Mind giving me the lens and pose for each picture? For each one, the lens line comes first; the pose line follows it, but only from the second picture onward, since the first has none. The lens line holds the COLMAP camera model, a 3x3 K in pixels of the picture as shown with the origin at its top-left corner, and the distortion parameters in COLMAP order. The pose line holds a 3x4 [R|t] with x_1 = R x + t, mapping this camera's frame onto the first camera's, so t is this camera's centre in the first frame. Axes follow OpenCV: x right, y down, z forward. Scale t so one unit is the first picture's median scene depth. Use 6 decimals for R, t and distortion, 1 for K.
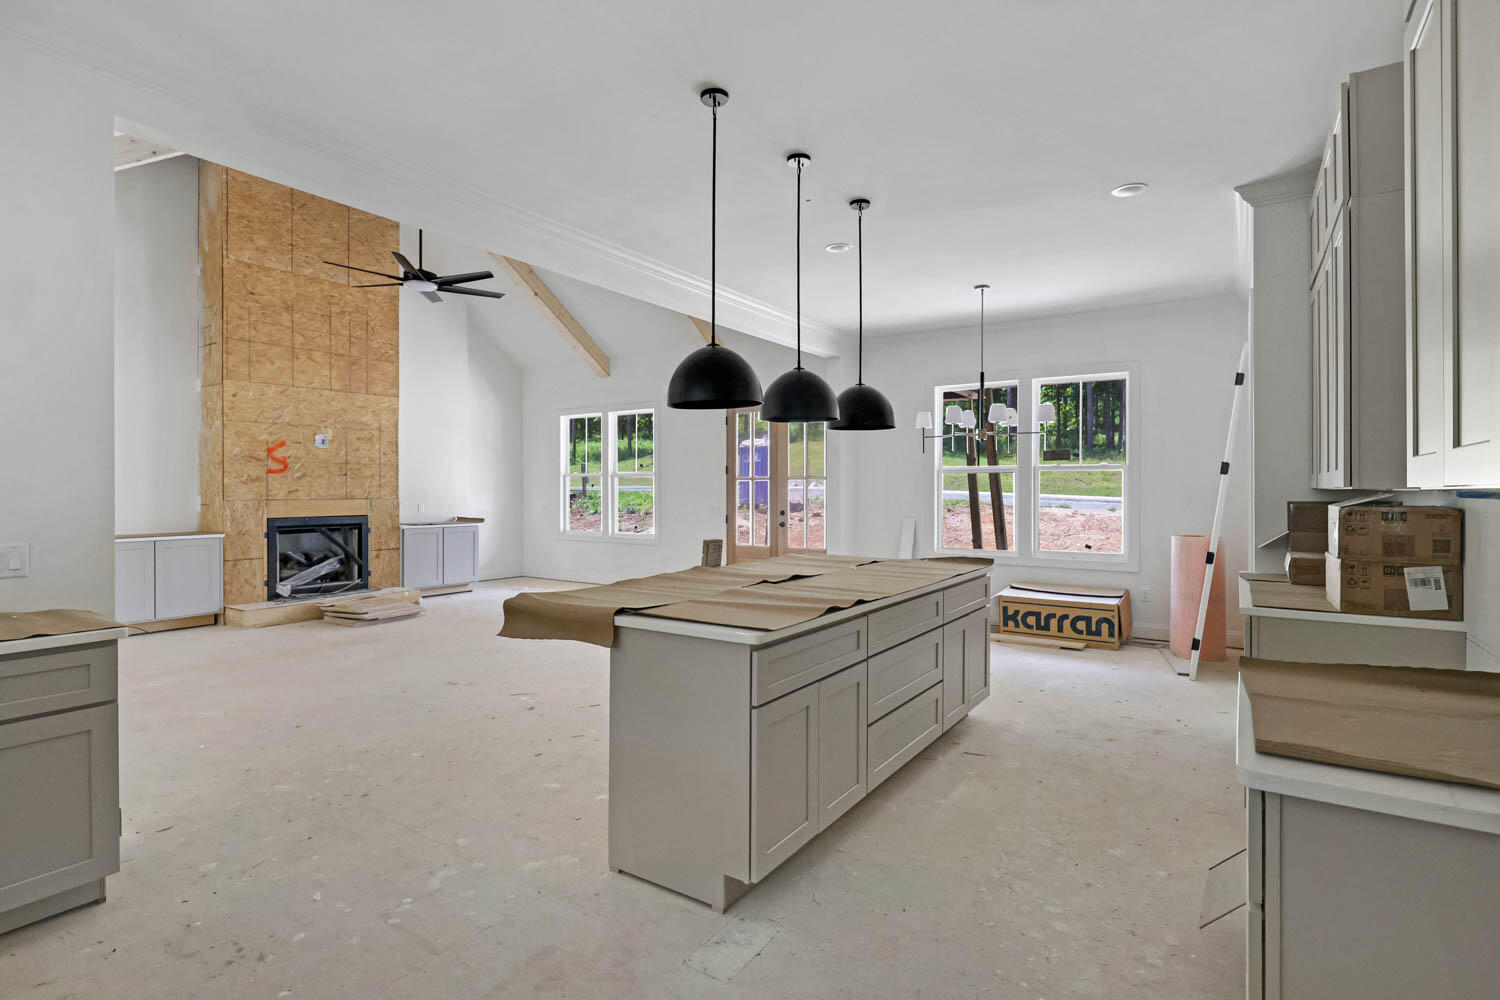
lens RADIAL K [[778.8, 0, 748.5], [0, 778.8, 492.8], [0, 0, 1]] dist [0.001454, 0.000522]
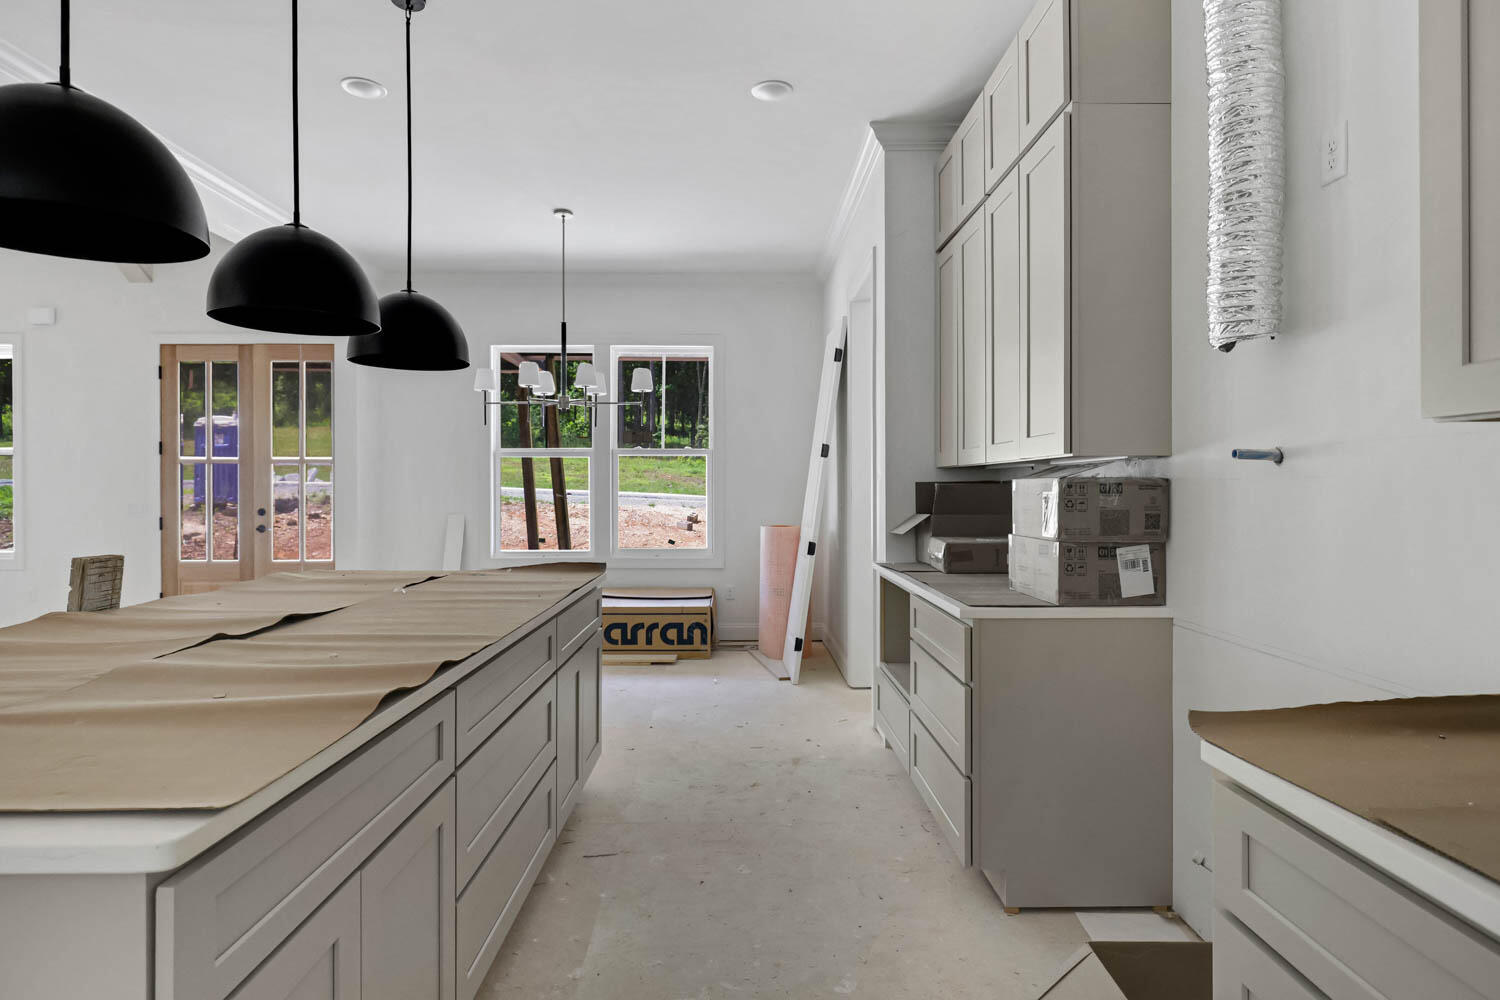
lens RADIAL K [[778.8, 0, 744.4], [0, 778.8, 492.0], [0, 0, 1]] dist [0.001454, 0.000522]
pose [[0.826562, -0.004682, 0.562826, 0.013311], [0.006590, 0.999977, -0.001361, 0.018742], [-0.562807, 0.004834, 0.826574, 0.297884]]
